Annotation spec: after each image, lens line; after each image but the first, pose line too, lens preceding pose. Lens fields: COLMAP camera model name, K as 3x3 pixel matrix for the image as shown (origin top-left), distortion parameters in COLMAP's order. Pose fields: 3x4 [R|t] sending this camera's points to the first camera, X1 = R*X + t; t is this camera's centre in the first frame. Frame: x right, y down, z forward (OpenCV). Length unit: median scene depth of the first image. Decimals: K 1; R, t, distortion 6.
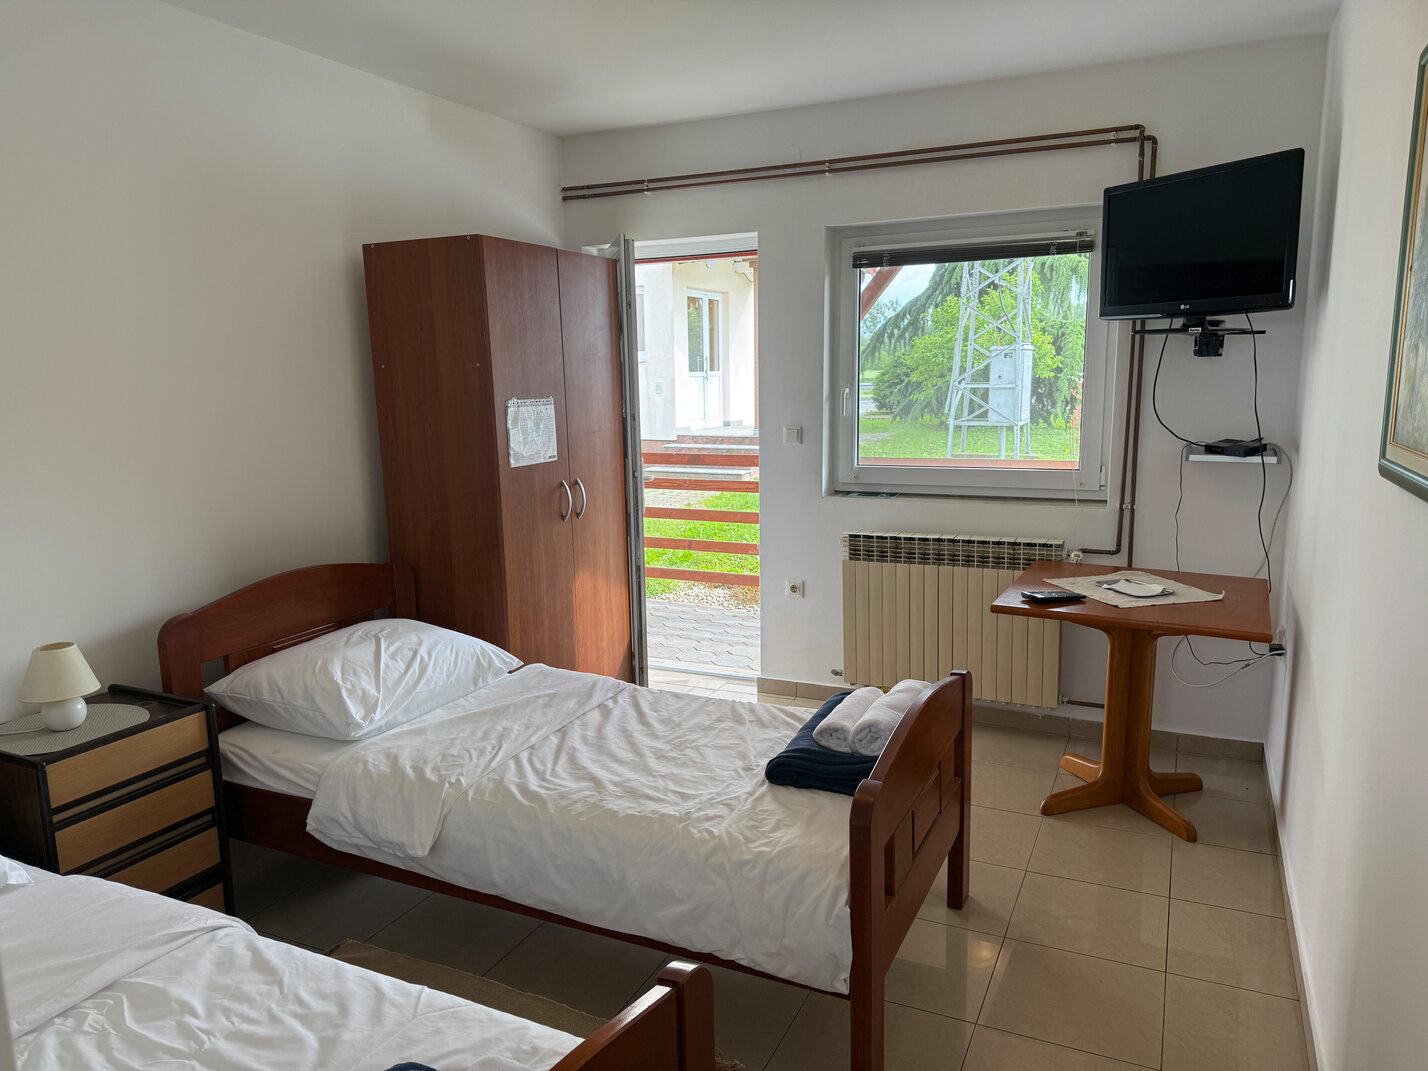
lens RADIAL K [[1012.3, 0, 714.0], [0, 1012.3, 535.5], [0, 0, 1]] dist [0.061524, -0.000346]
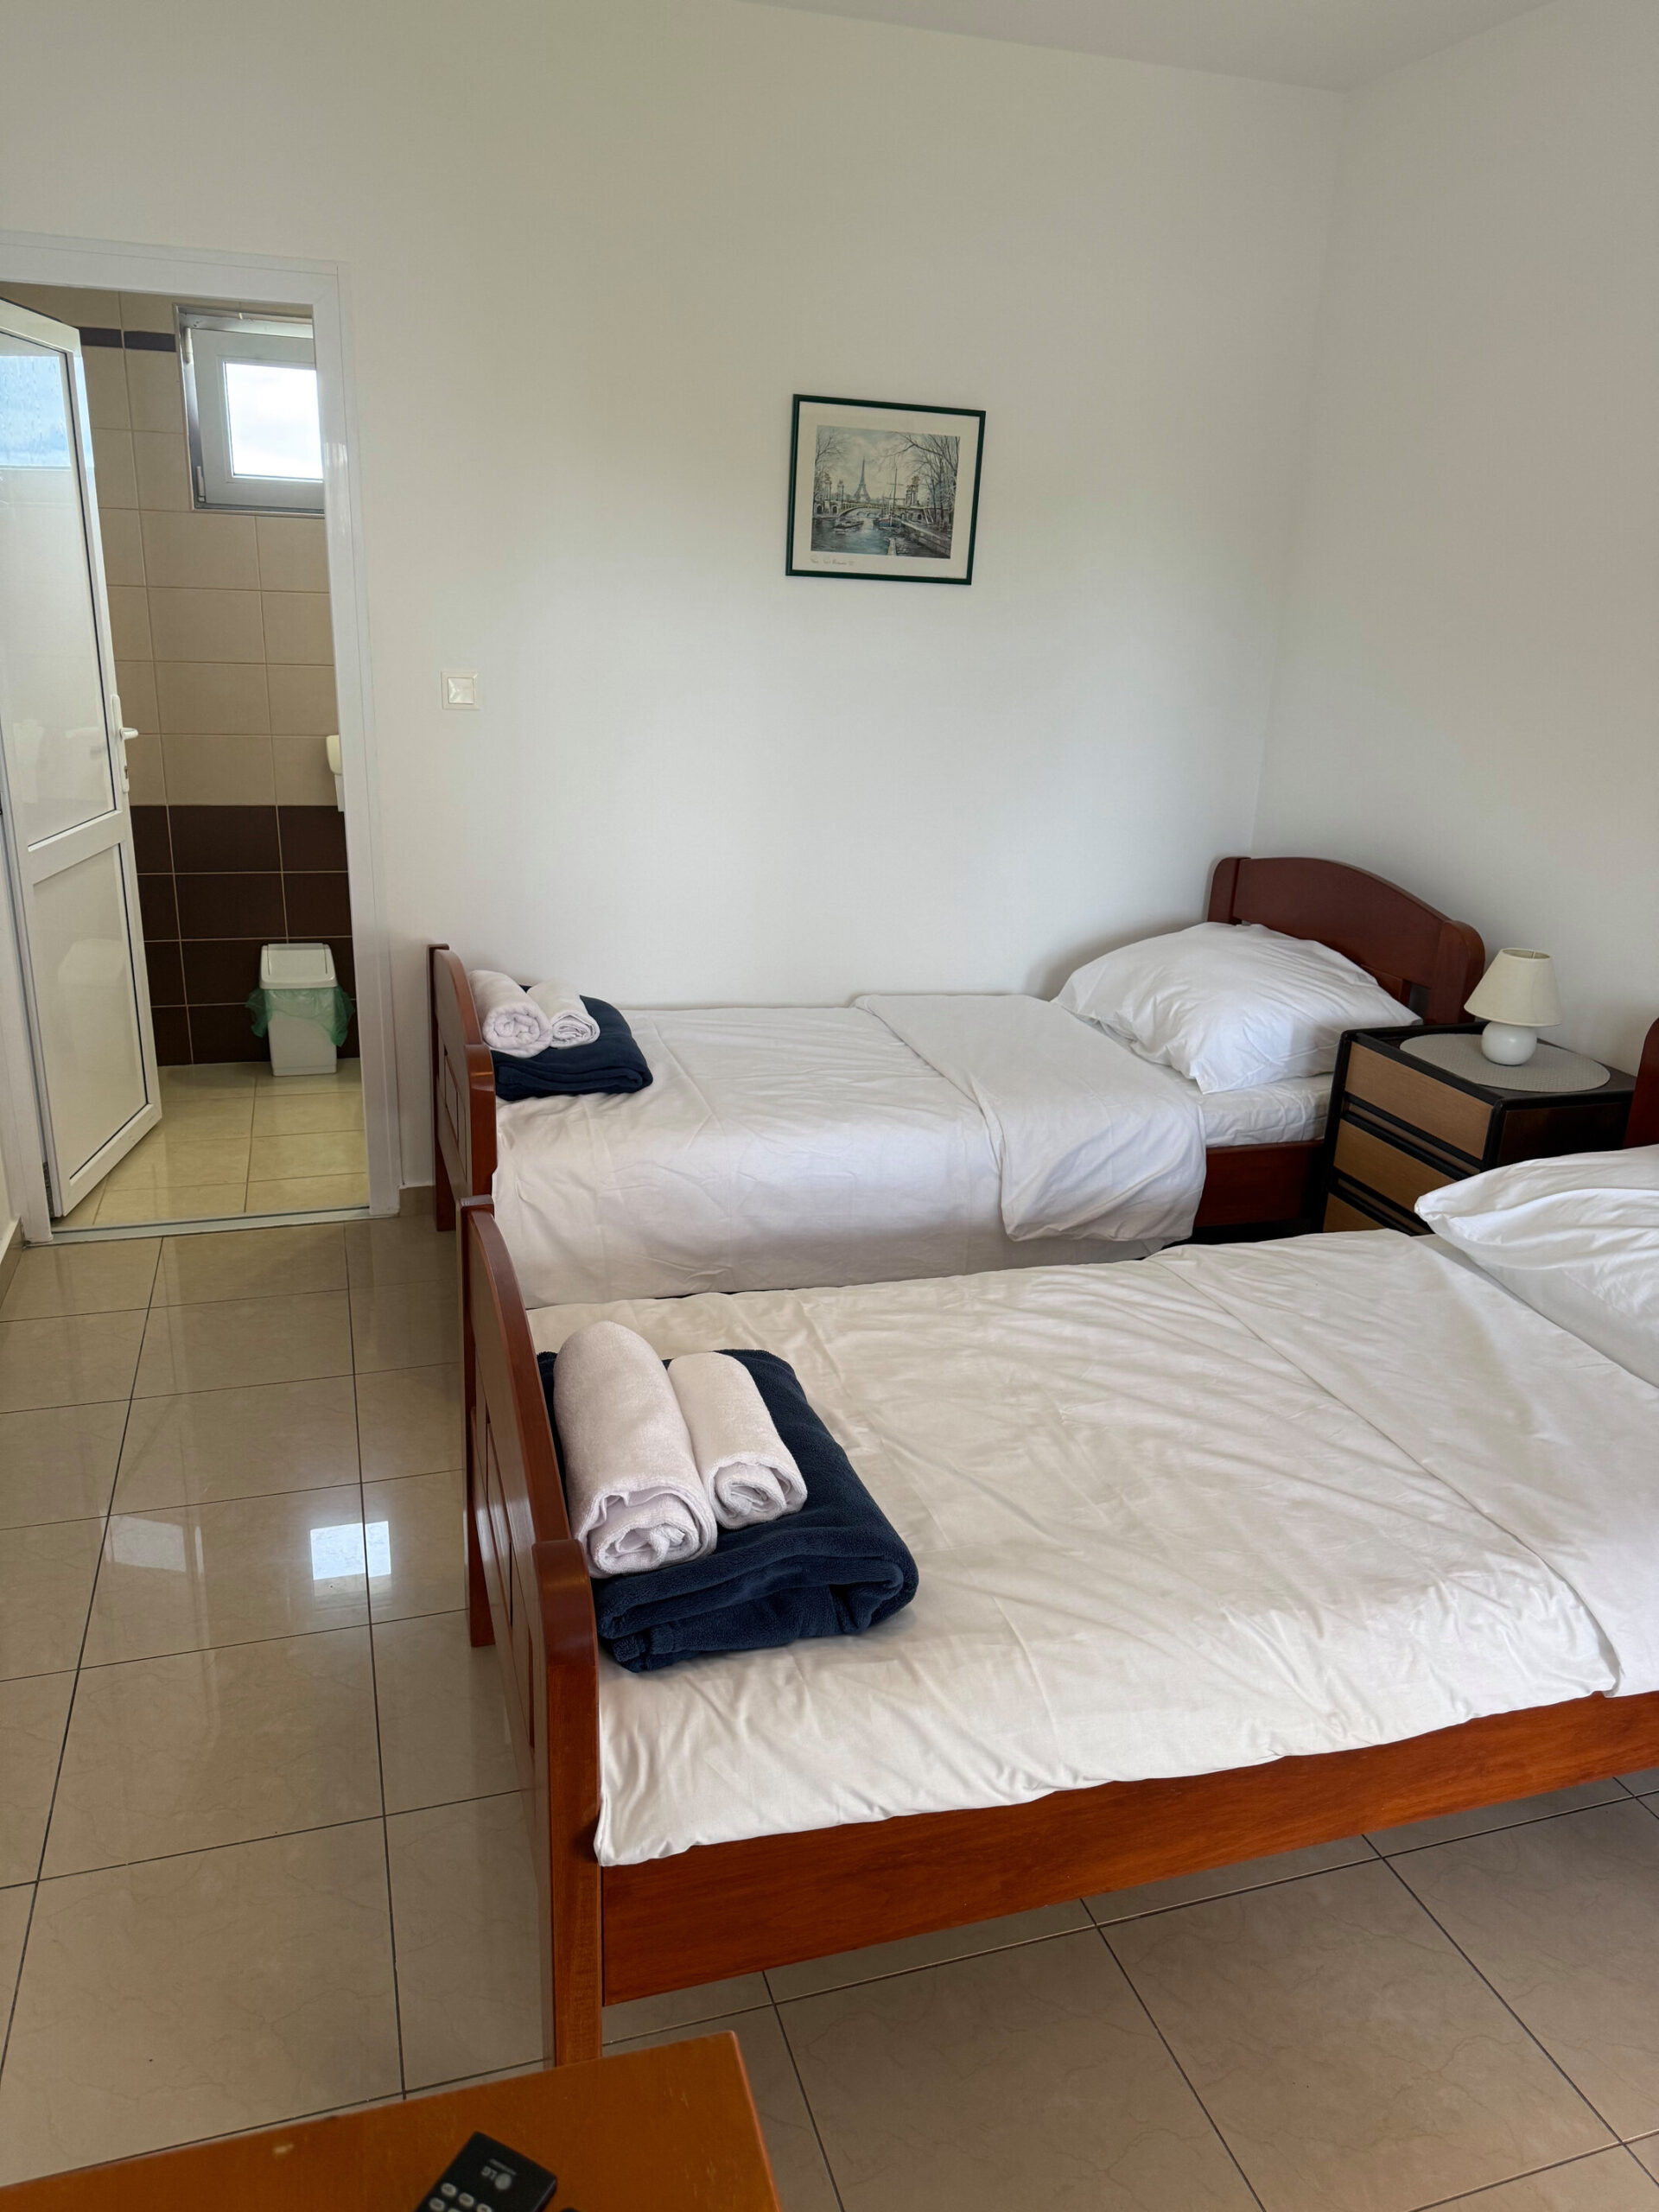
lens RADIAL K [[1568.0, 0, 829.5], [0, 1568.0, 1106.0], [0, 0, 1]] dist [0.061524, -0.000346]
pose [[-0.729606, 0.218976, -0.647862, 0.462896], [-0.133388, 0.883586, 0.448868, -0.221711], [0.670733, 0.413914, -0.615461, 1.281900]]
